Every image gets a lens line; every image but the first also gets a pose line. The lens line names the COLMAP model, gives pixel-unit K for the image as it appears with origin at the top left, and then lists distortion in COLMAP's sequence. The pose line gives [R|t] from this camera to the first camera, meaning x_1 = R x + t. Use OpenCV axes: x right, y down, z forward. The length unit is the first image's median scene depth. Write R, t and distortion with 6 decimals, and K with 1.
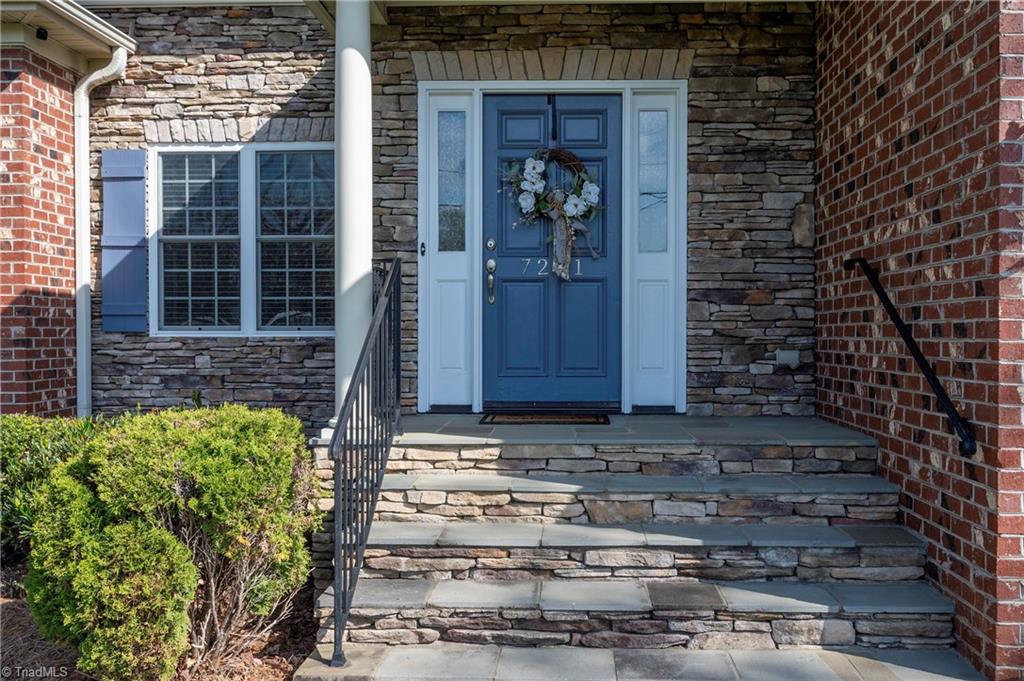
lens RADIAL K [[932.4, 0, 512.0], [0, 932.4, 340.5], [0, 0, 1]] dist [0.003337, 0.002470]
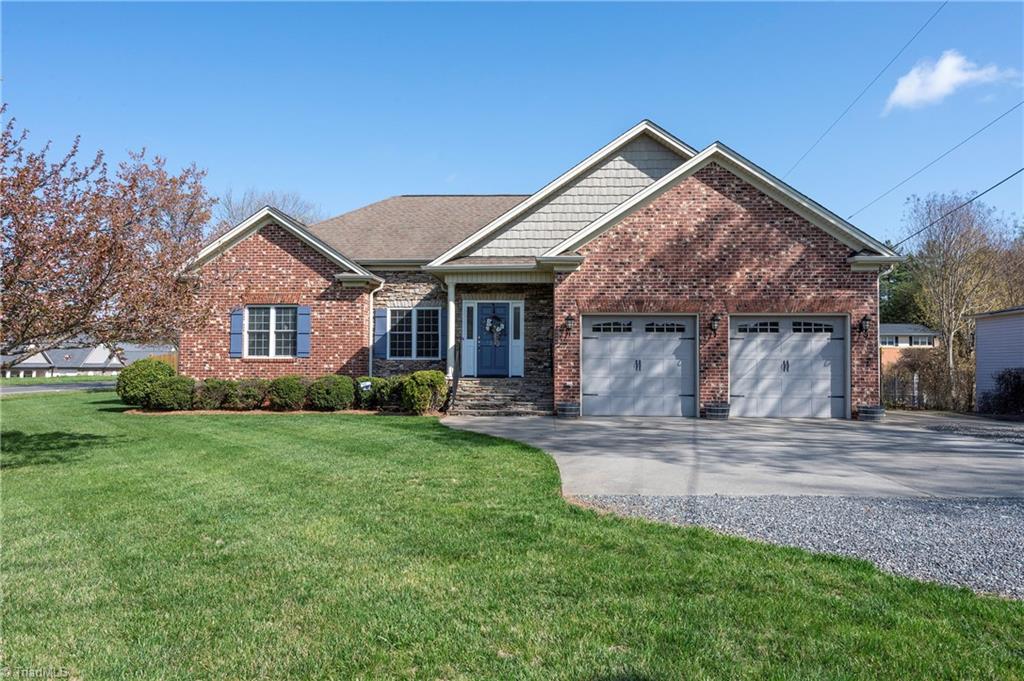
lens RADIAL K [[628.6, 0, 512.0], [0, 628.6, 340.5], [0, 0, 1]] dist [-0.002584, 0.000116]
pose [[0.999904, 0.004495, 0.013131, 0.073800], [-0.003912, 0.999017, -0.044149, 0.029935], [-0.013316, 0.044093, 0.998939, -1.535964]]
